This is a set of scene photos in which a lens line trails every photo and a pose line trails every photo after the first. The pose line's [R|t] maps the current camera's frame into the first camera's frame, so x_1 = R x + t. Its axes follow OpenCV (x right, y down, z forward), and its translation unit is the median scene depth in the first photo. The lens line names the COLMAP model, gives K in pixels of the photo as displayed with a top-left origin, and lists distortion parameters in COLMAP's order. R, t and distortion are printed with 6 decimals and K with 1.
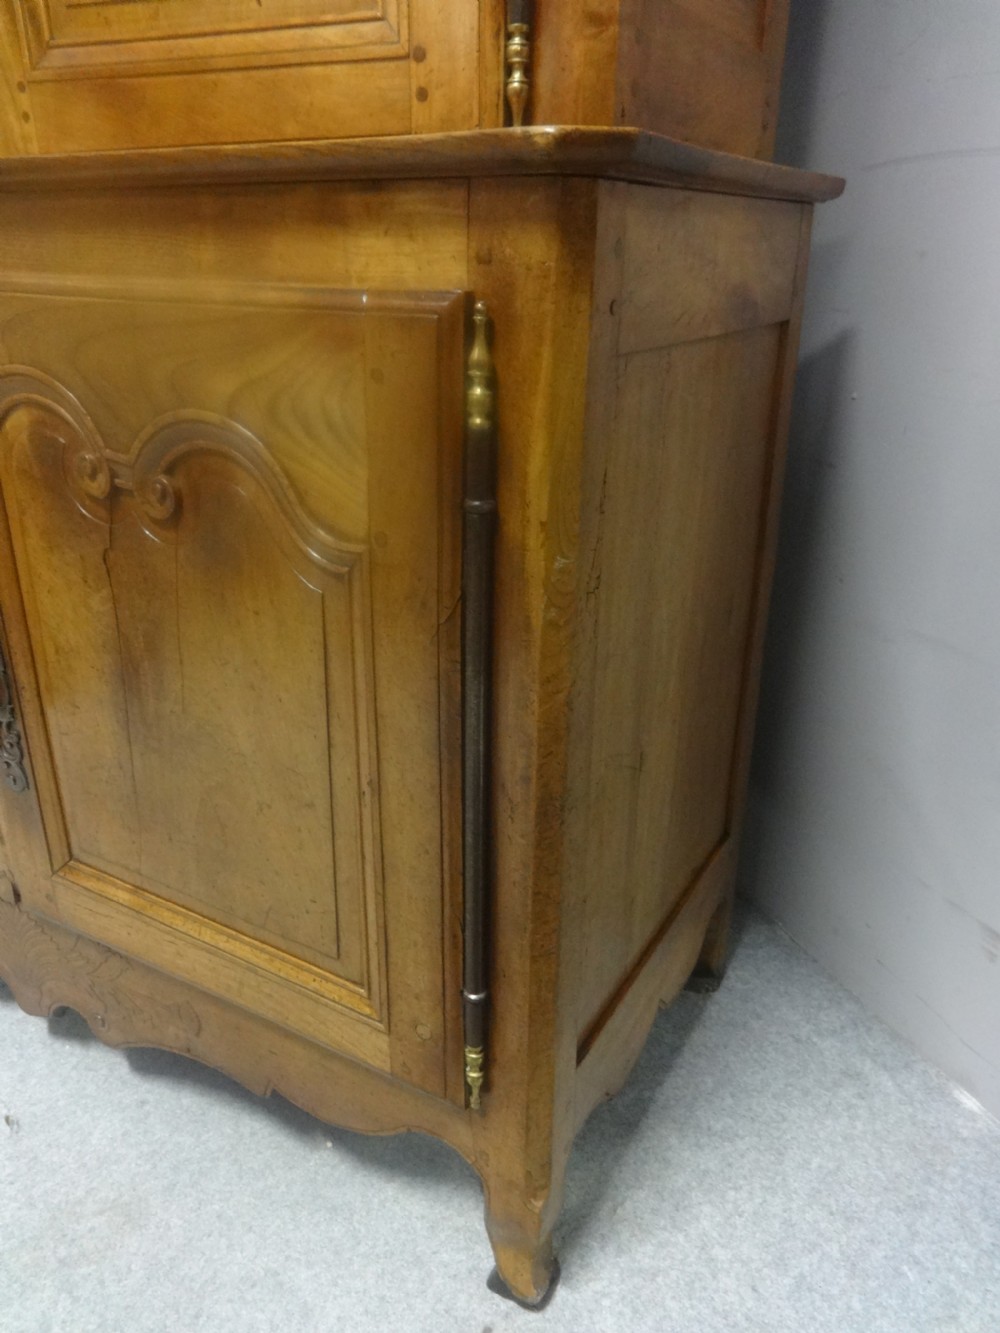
lens RADIAL K [[1011.5, 0, 452.0], [0, 1011.5, 662.5], [0, 0, 1]] dist [0.010733, 0.003337]
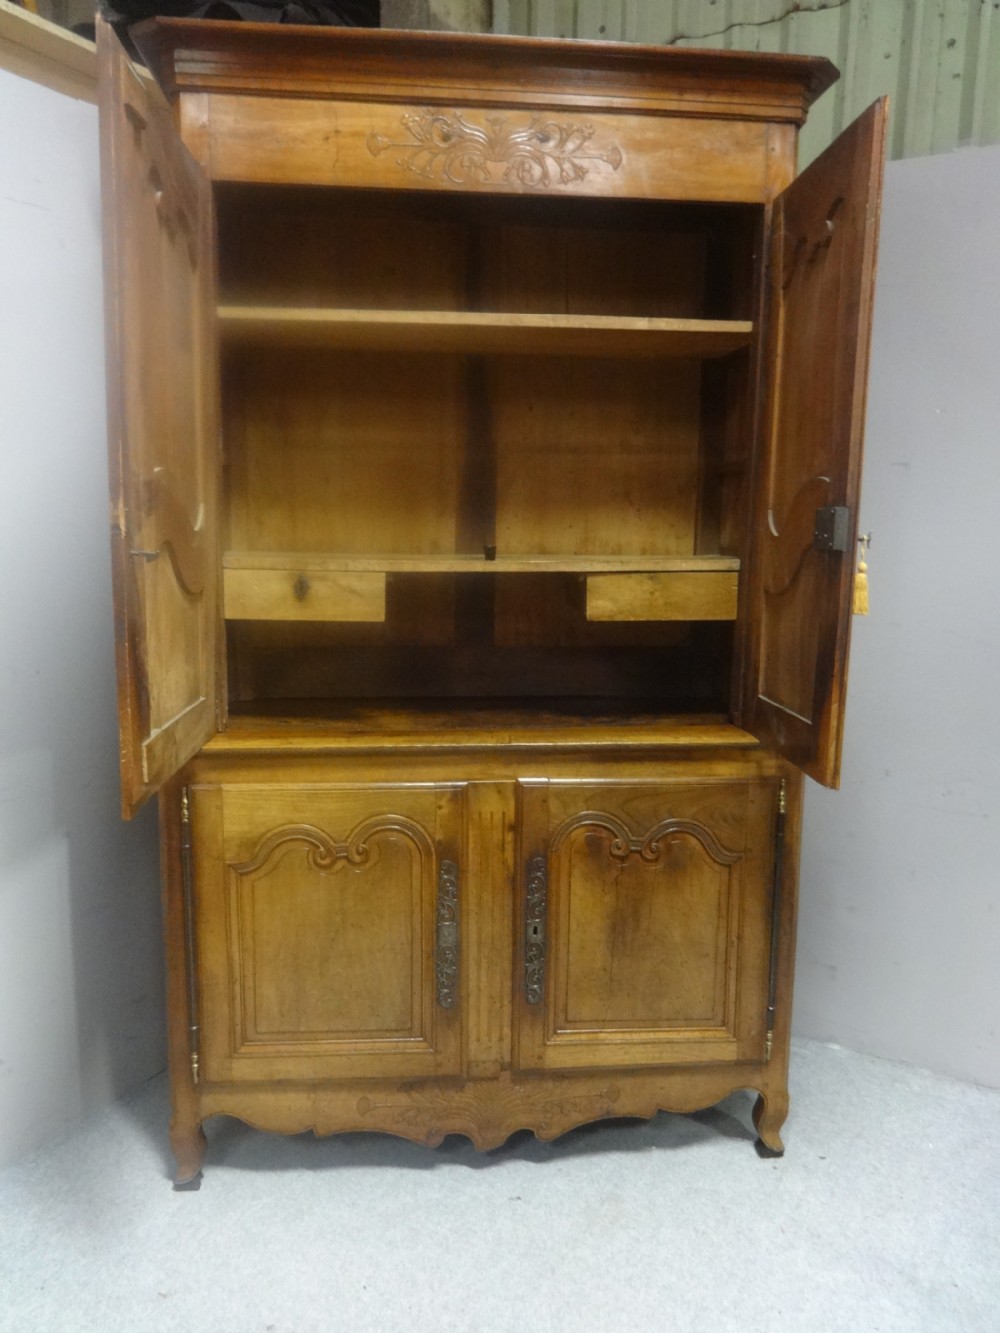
lens RADIAL K [[1026.4, 0, 493.2], [0, 1026.4, 695.5], [0, 0, 1]] dist [0.003649, 0.048444]
pose [[0.821562, -0.085359, 0.563692, -2.154359], [0.217960, 0.960646, -0.172200, -0.180861], [-0.526810, 0.264335, 0.807835, -1.119643]]
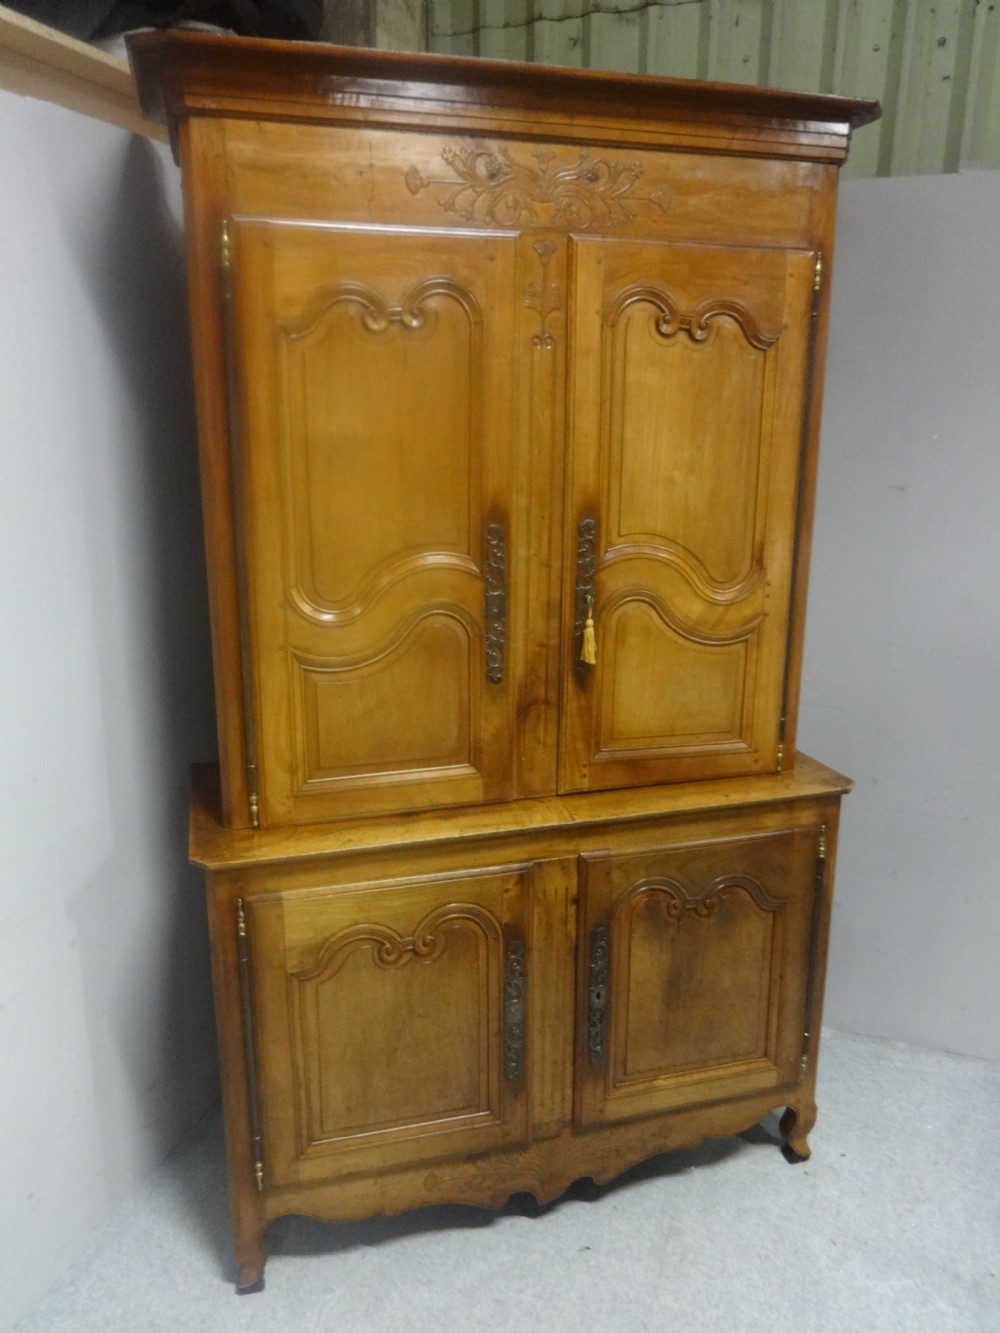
lens RADIAL K [[1025.1, 0, 493.0], [0, 1025.1, 682.9], [0, 0, 1]] dist [0.025180, 0.010420]
pose [[0.695659, -0.191395, 0.692406, -2.510468], [0.285304, 0.958190, -0.021781, -0.849307], [-0.659287, 0.212698, 0.721179, -0.775570]]
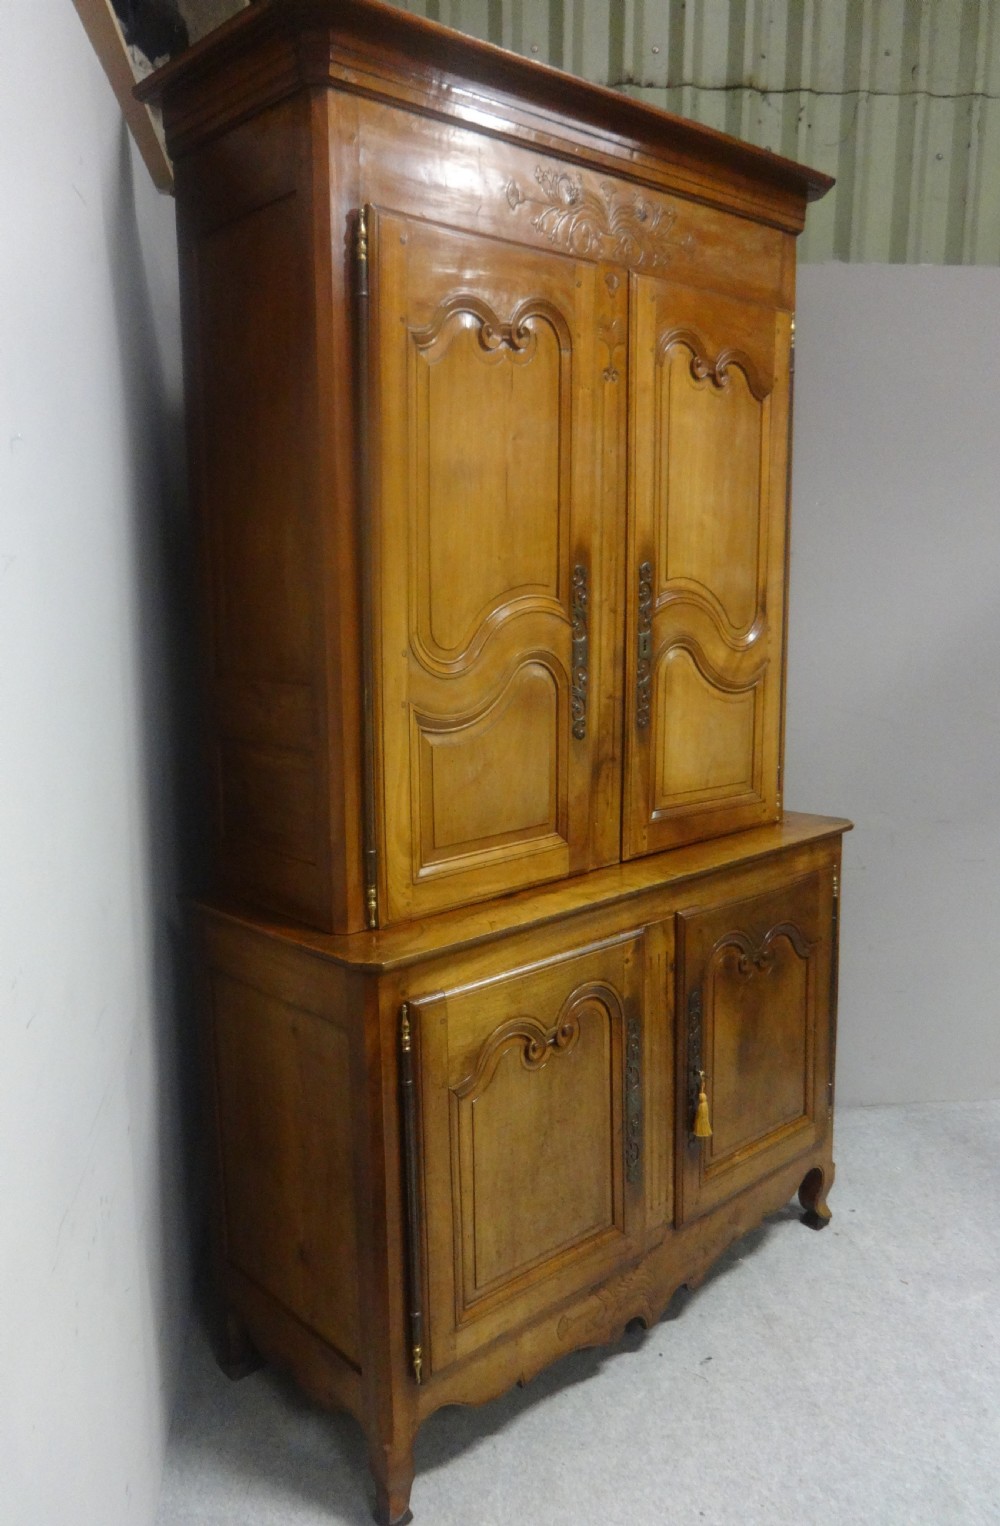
lens RADIAL K [[1230.5, 0, 474.8], [0, 1230.5, 772.8], [0, 0, 1]] dist [0.008607, 0.087537]
pose [[0.289962, -0.168072, 0.942164, -3.494239], [0.387427, 0.920800, 0.045026, -1.057086], [-0.875113, 0.351964, 0.332113, 0.400664]]
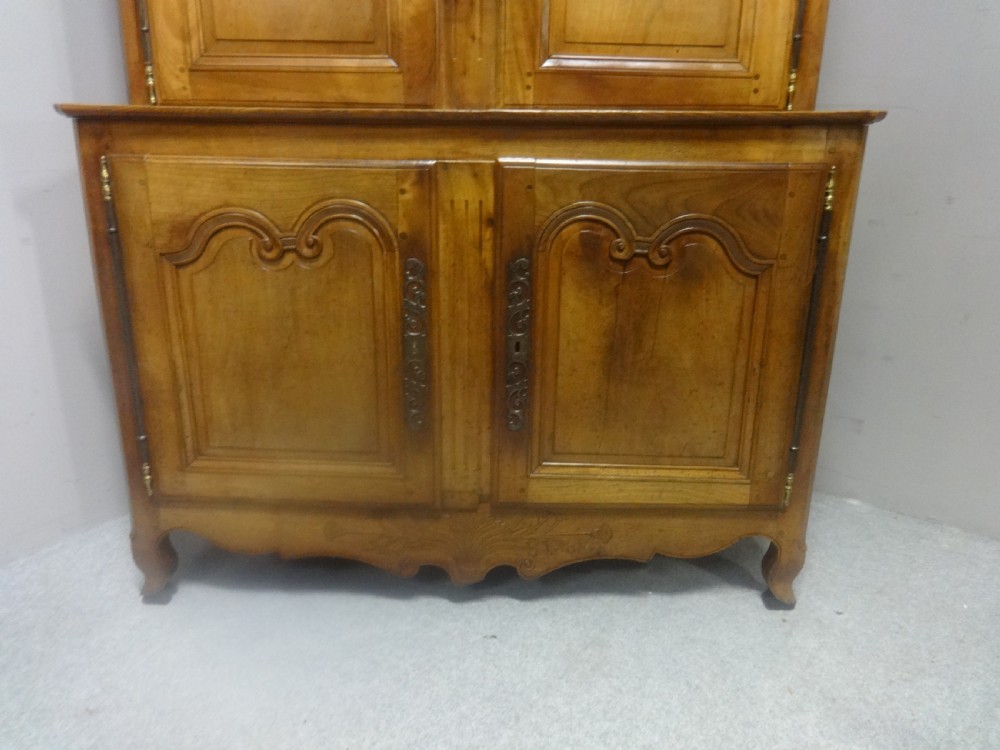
lens RADIAL K [[758.8, 0, 494.3], [0, 758.8, 369.5], [0, 0, 1]] dist [0.010733, 0.003337]
pose [[0.875654, -0.139991, 0.462204, -1.424797], [0.182719, 0.981956, -0.048752, 0.102525], [-0.447039, 0.127144, 0.885432, -0.301572]]
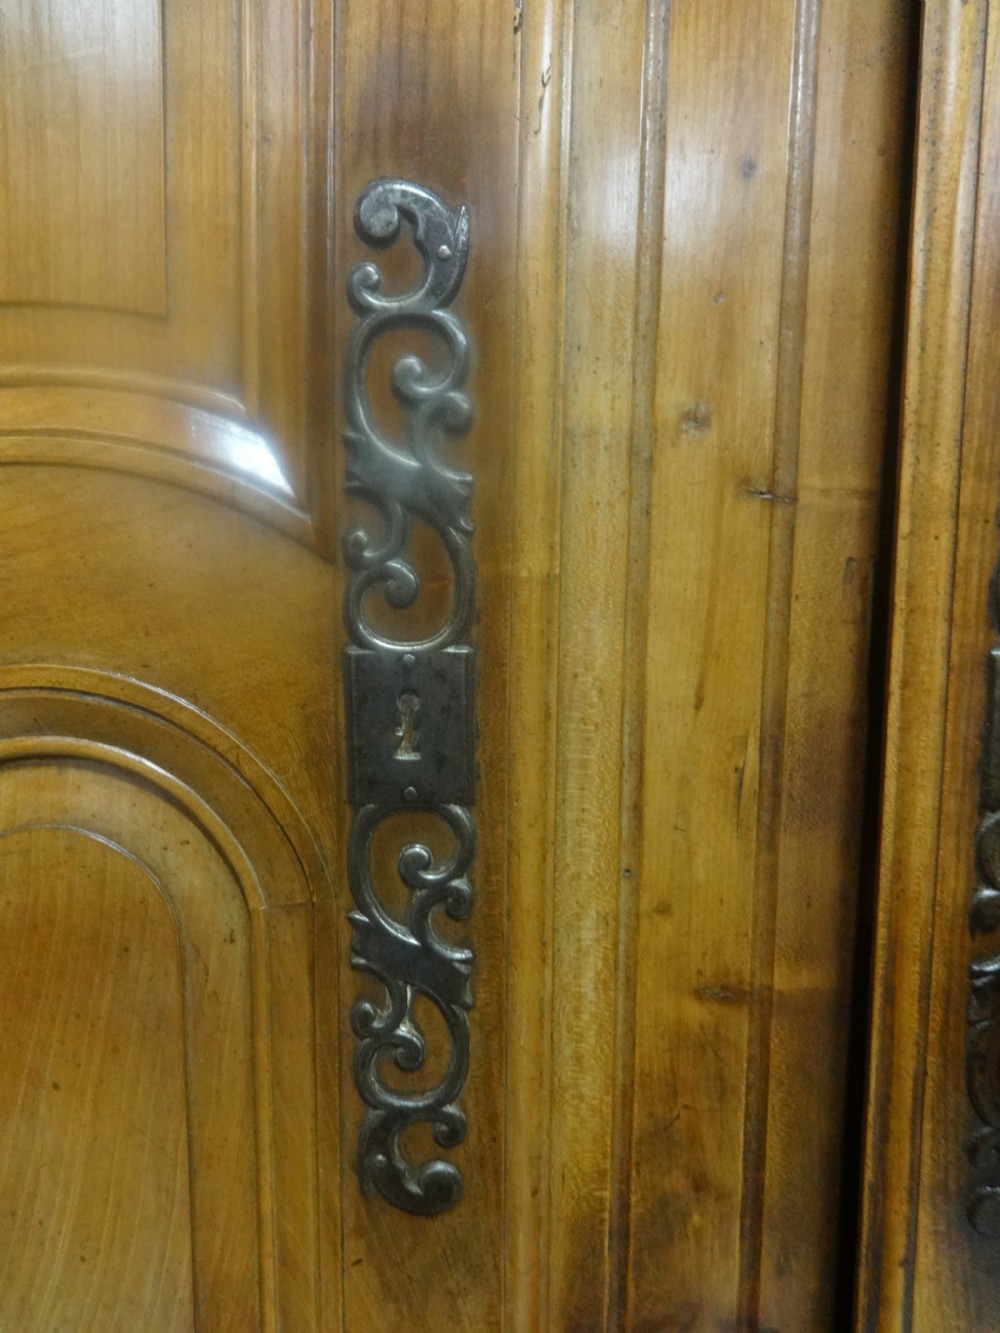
lens RADIAL K [[997.8, 0, 499.5], [0, 997.8, 692.1], [0, 0, 1]] dist [0.018428, 0.001127]
pose [[0.869203, -0.069340, 0.489569, -0.841535], [0.198666, 0.955659, -0.217366, -1.011874], [-0.452789, 0.286196, 0.844437, 0.691836]]
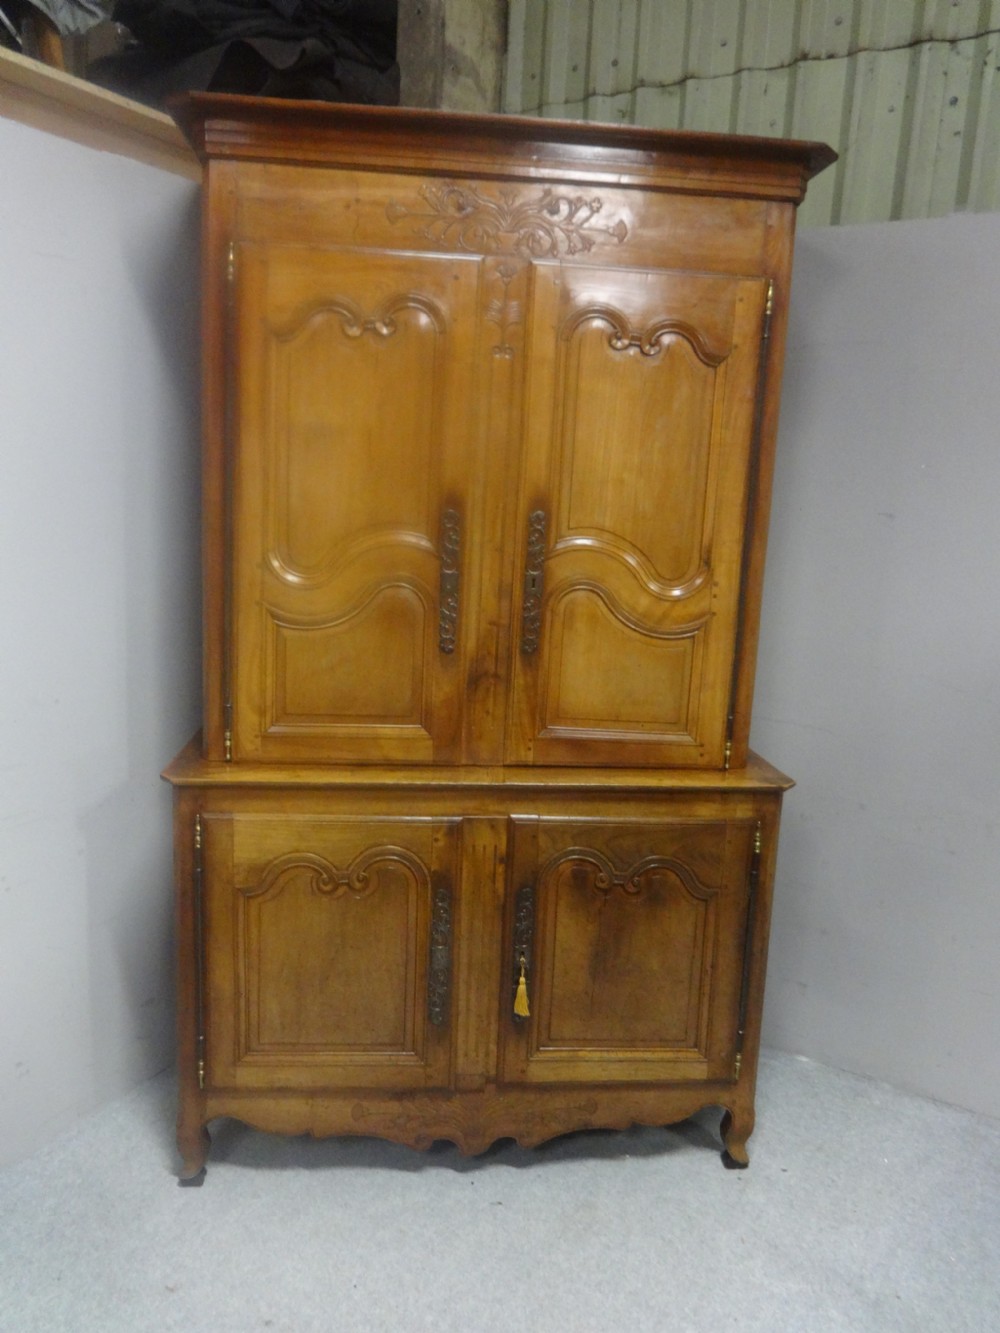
lens RADIAL K [[1025.1, 0, 493.0], [0, 1025.1, 682.9], [0, 0, 1]] dist [0.025180, 0.010420]
pose [[0.822408, -0.077163, 0.563641, -2.231870], [0.189335, 0.971404, -0.143272, -0.378657], [-0.536468, 0.224545, 0.813500, -1.313480]]
